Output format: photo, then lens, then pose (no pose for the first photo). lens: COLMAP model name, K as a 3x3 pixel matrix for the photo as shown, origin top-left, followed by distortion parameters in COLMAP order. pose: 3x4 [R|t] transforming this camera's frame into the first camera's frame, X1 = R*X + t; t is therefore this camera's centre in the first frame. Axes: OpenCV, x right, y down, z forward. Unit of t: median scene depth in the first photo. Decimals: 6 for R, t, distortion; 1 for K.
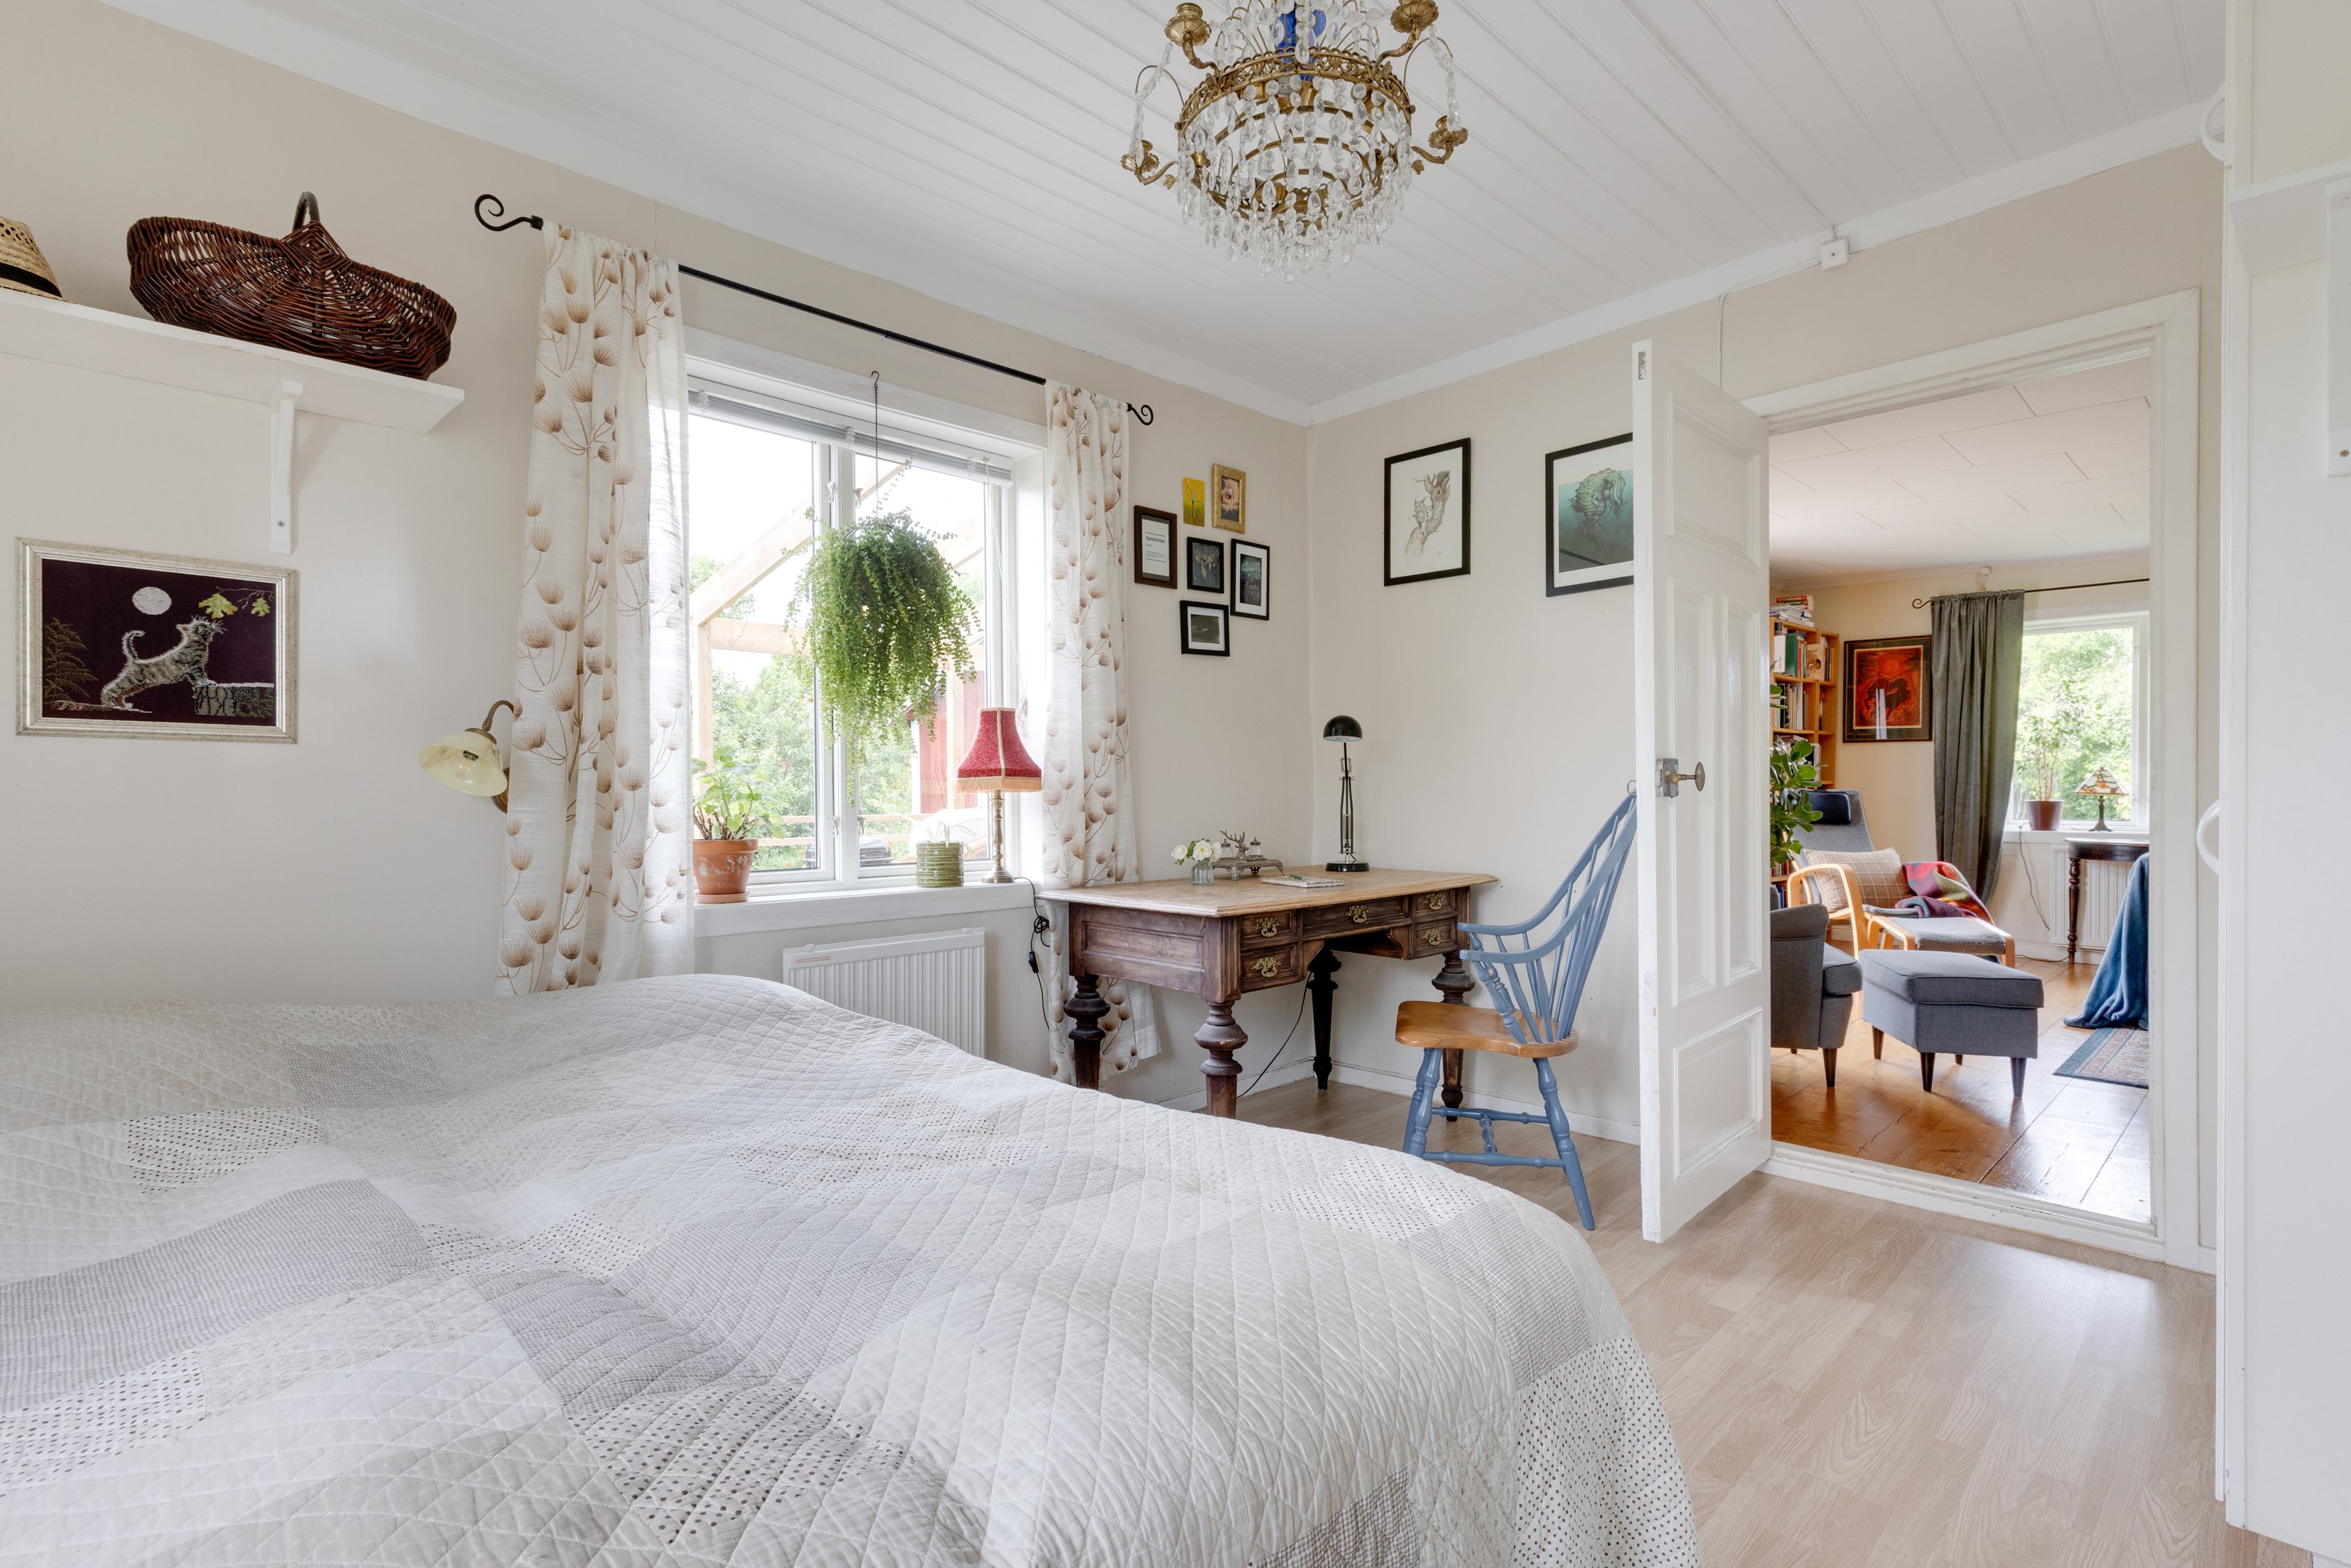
lens RADIAL K [[1101.8, 0, 1256.7], [0, 1101.8, 790.2], [0, 0, 1]] dist [0.004790, -0.000311]
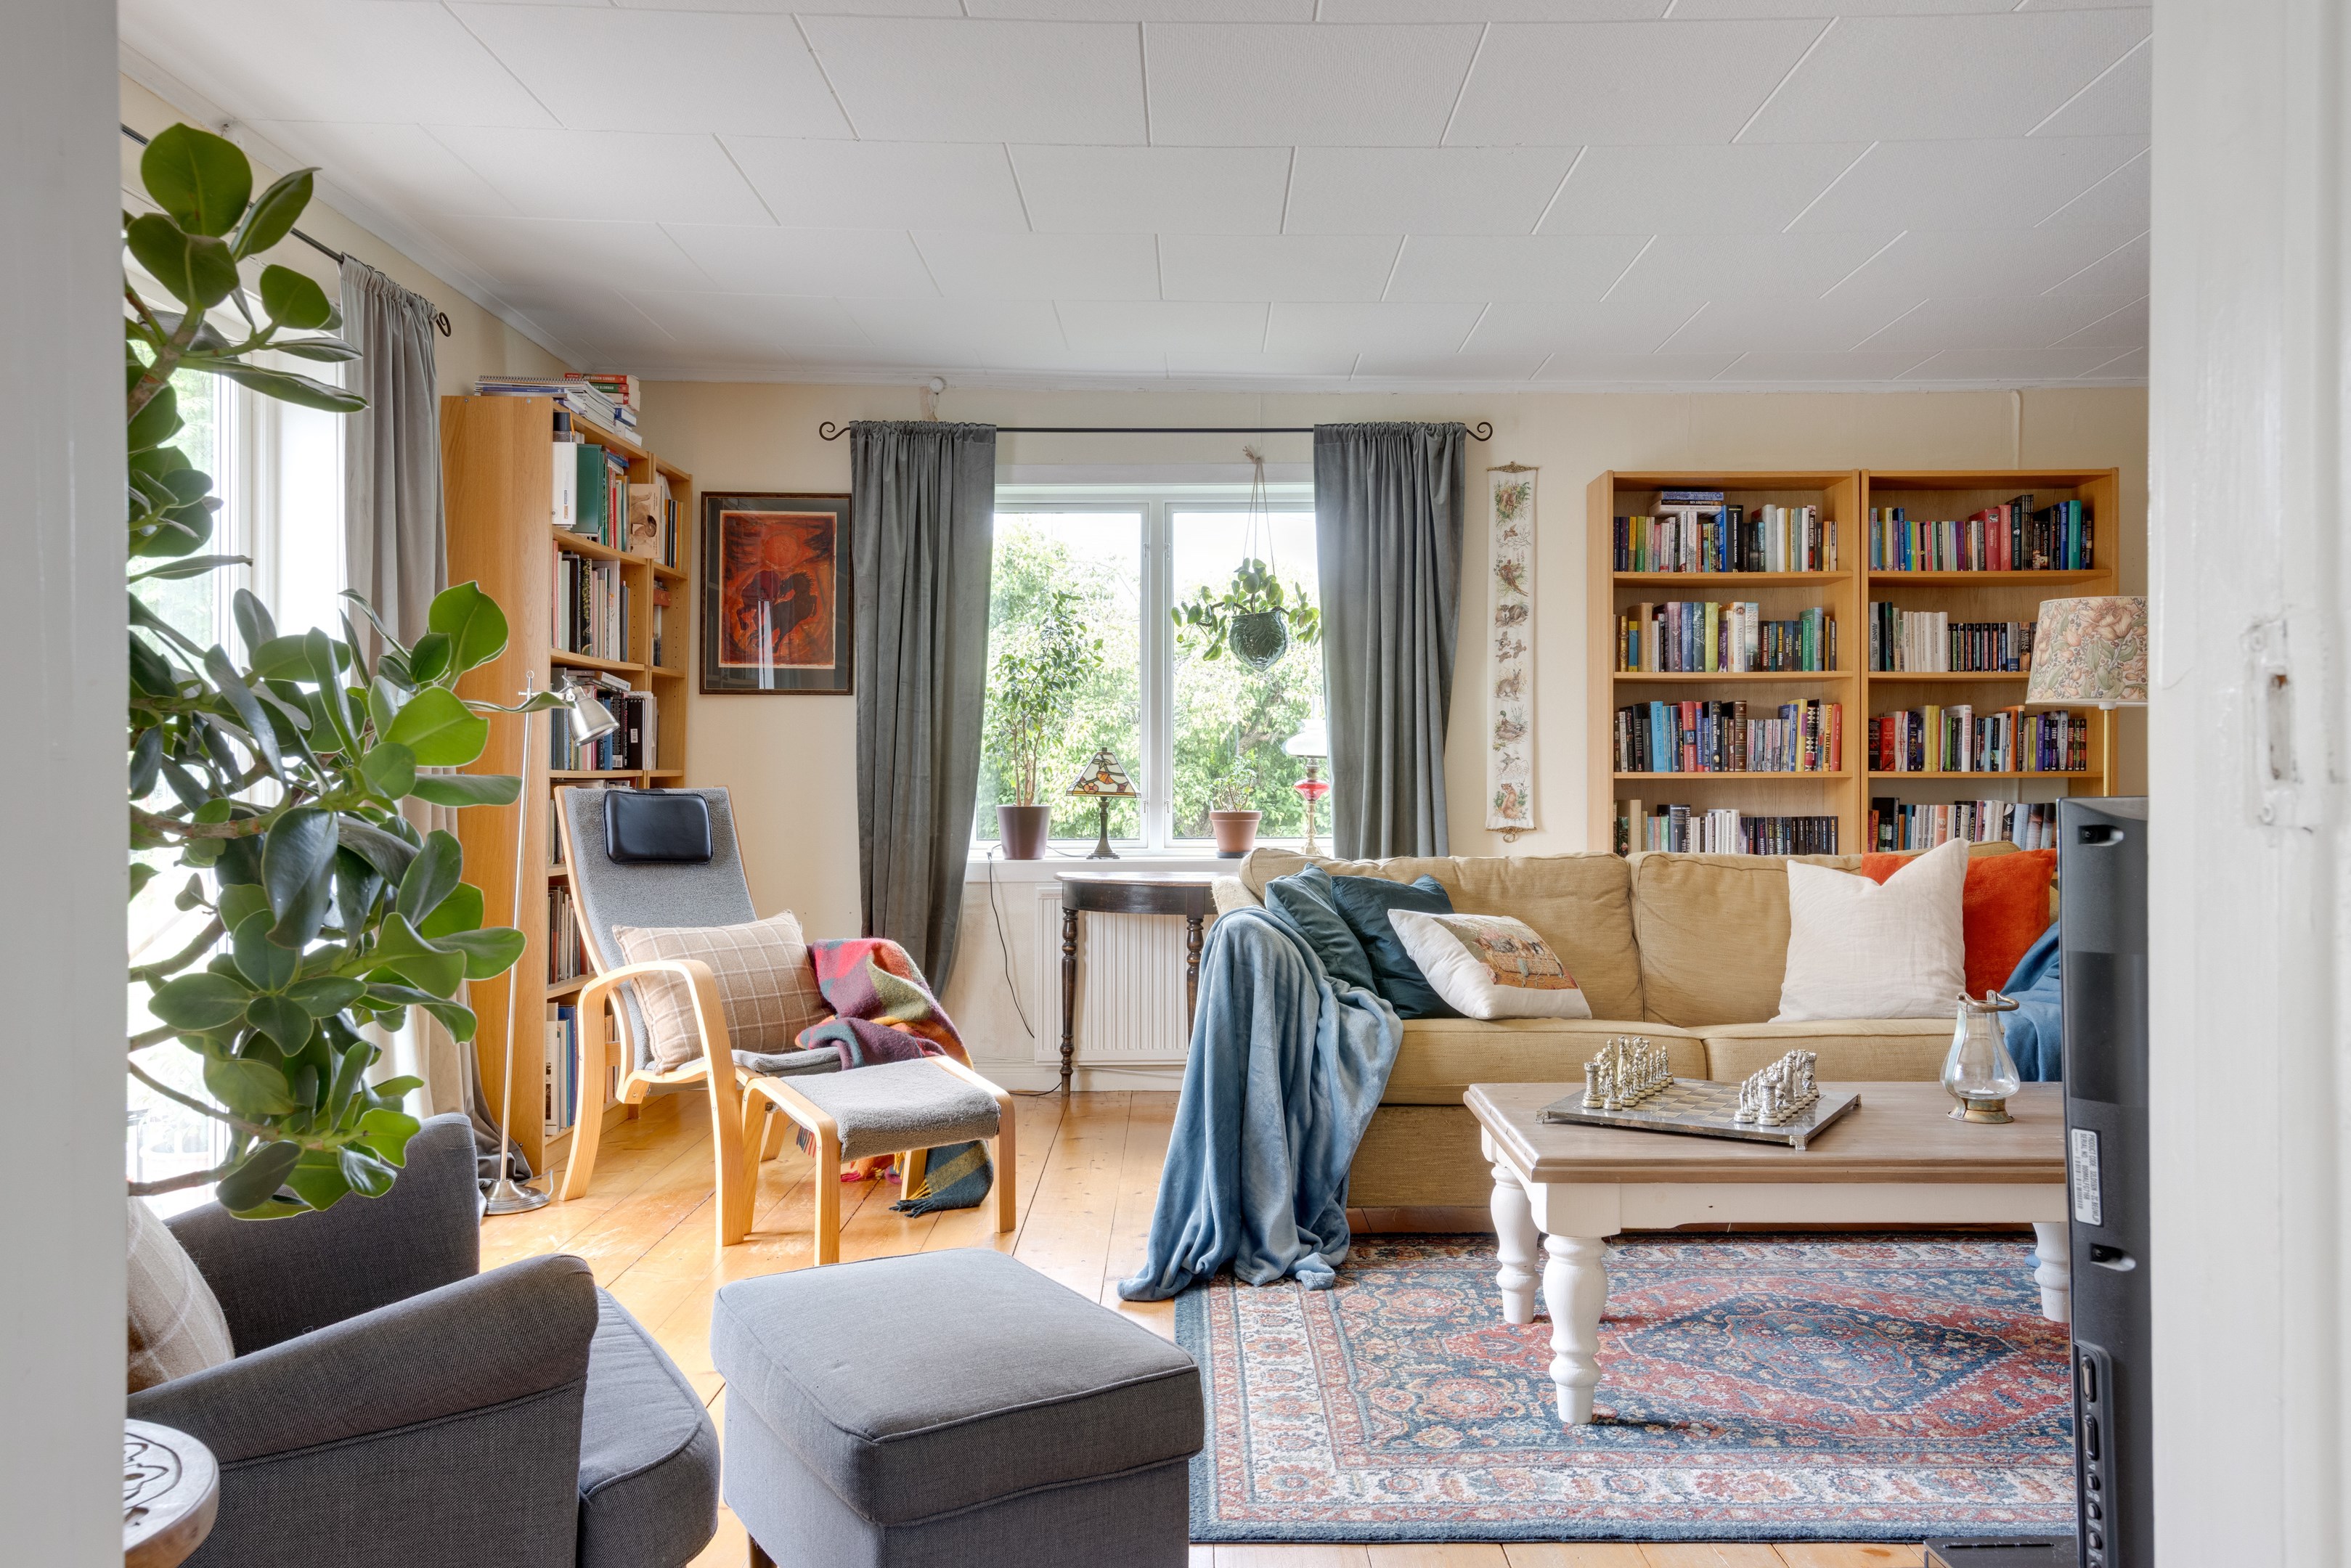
lens RADIAL K [[1742.2, 0, 1119.7], [0, 1742.2, 798.6], [0, 0, 1]] dist [0.027314, 0.000750]
pose [[0.754396, -0.006023, 0.656392, 0.178076], [-0.000207, 0.999956, 0.009413, -0.003210], [-0.656420, -0.007237, 0.754361, 0.318016]]
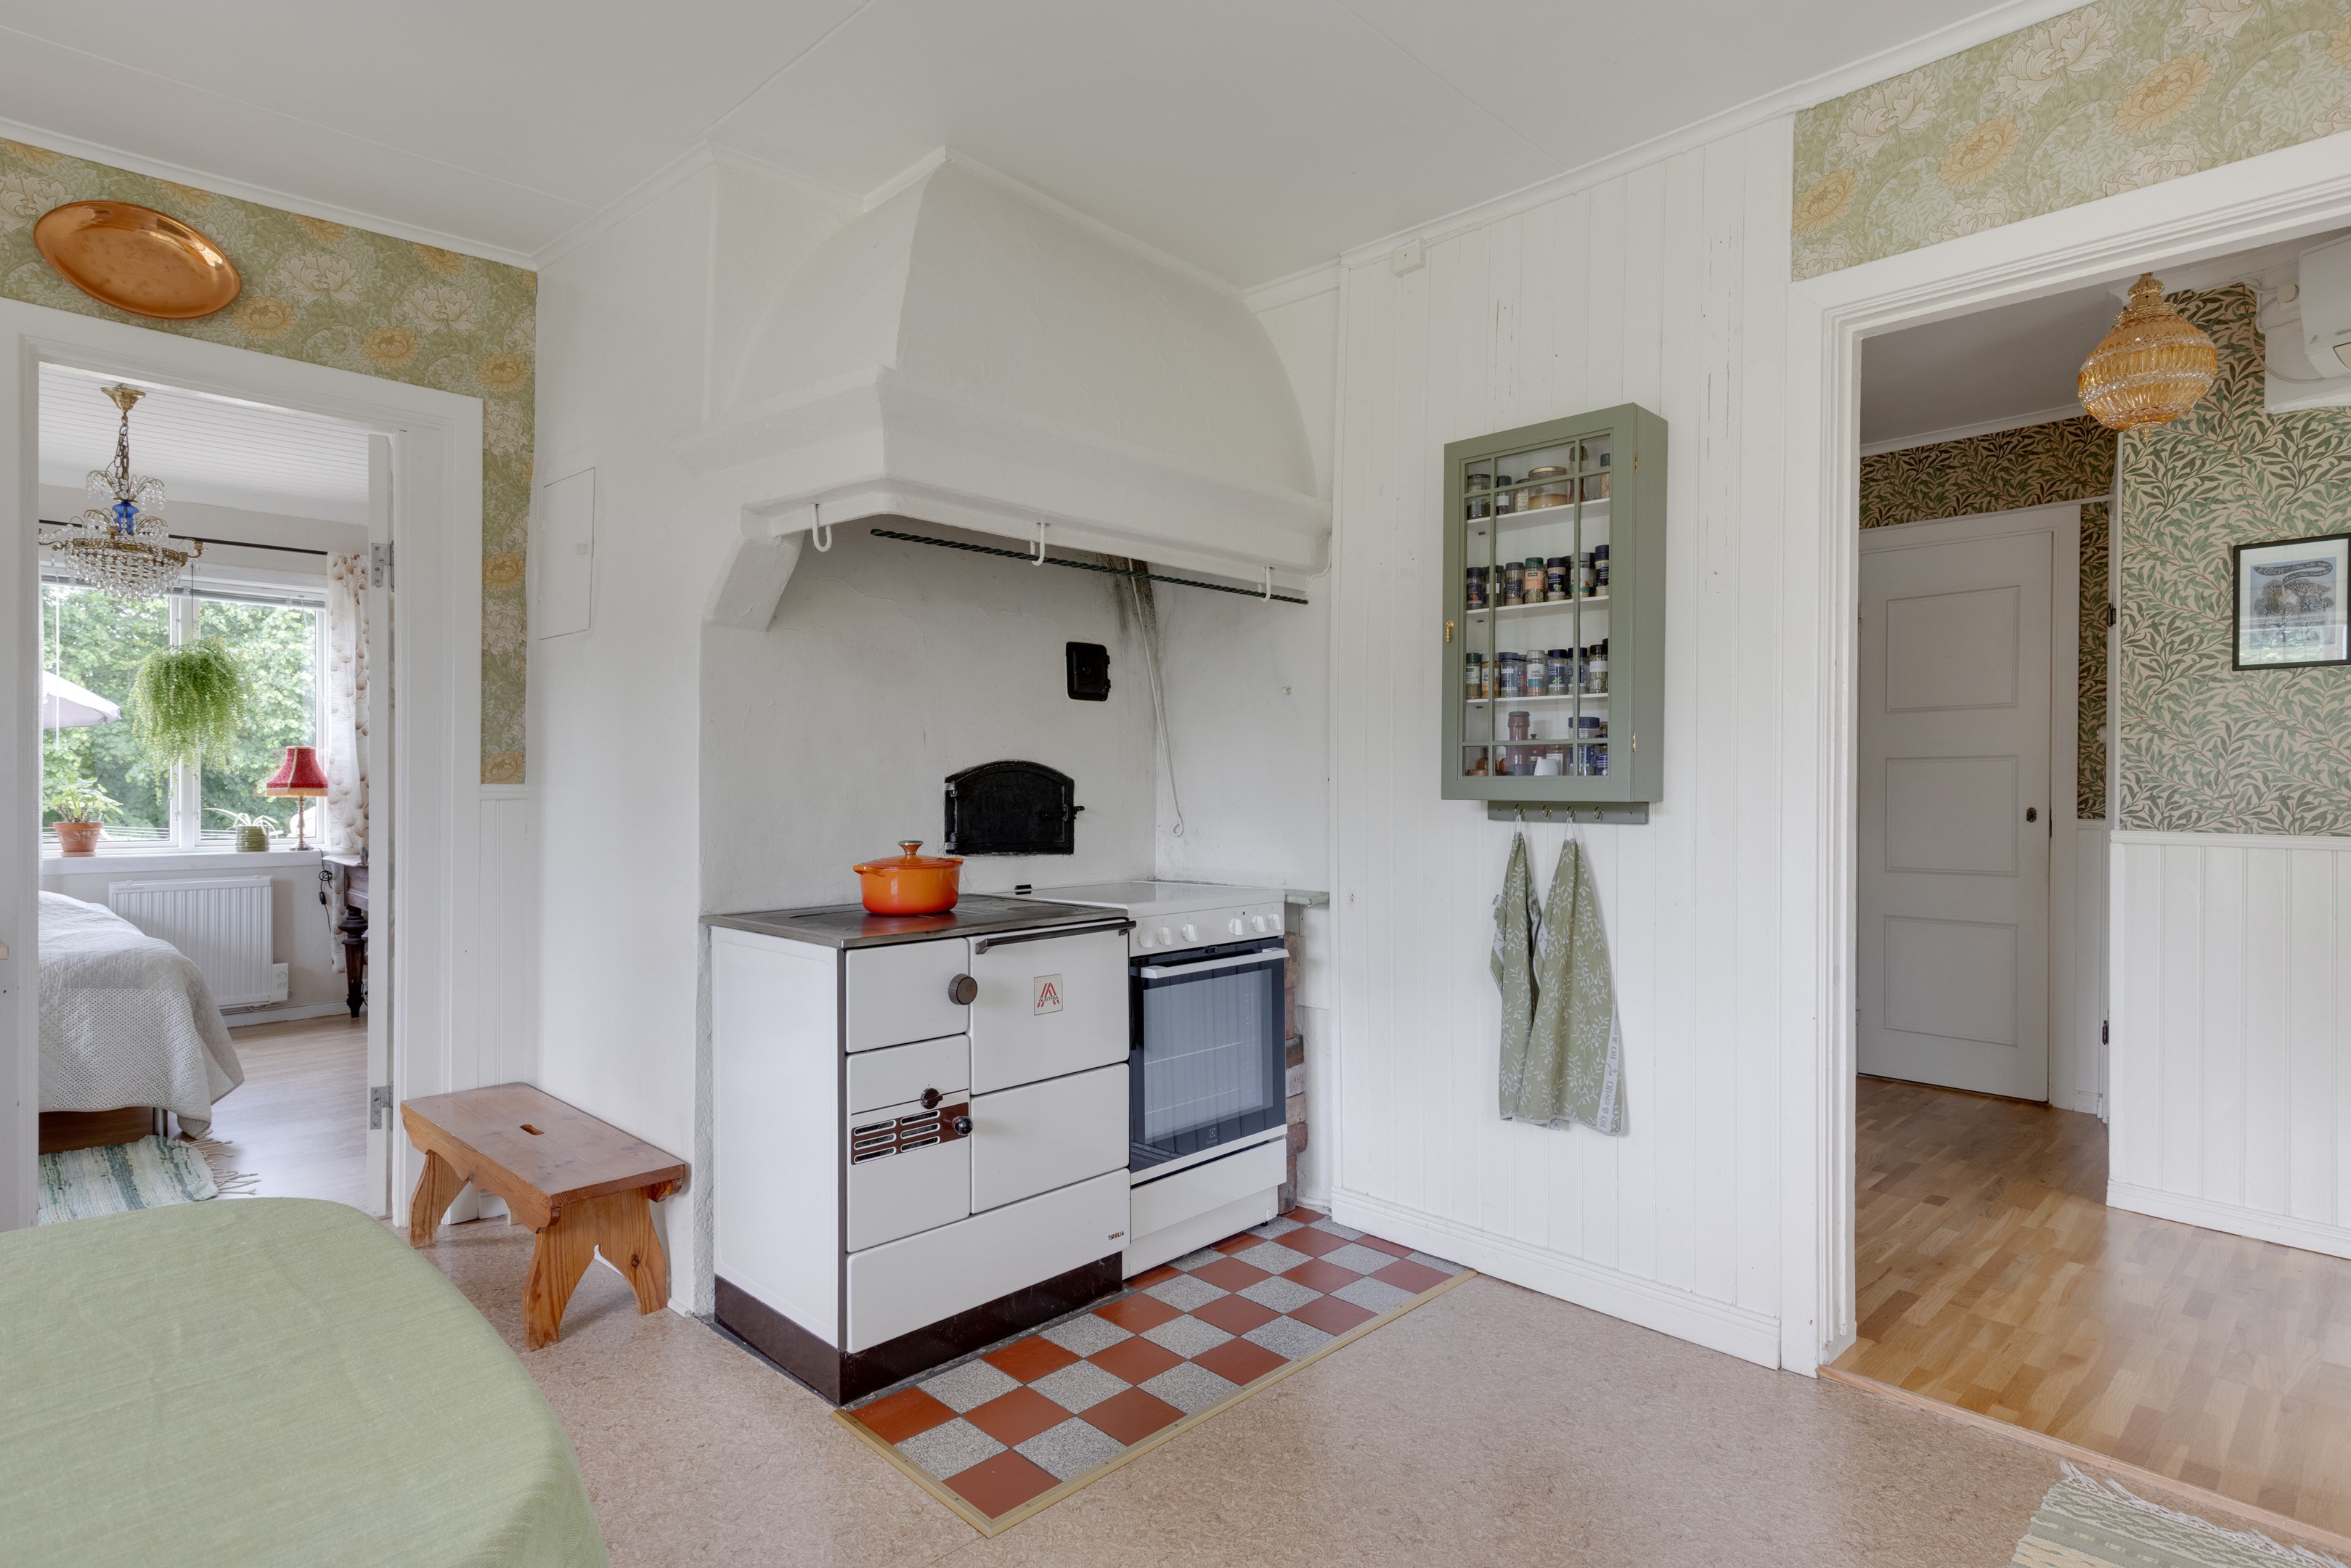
lens RADIAL K [[1268.8, 0, 1165.3], [0, 1268.8, 780.9], [0, 0, 1]] dist [0.008801, -0.001653]
pose [[0.998648, 0.005126, -0.051730, 0.611846], [-0.004908, 0.999979, 0.004343, -0.019650], [0.051751, -0.004083, 0.998652, -0.452194]]
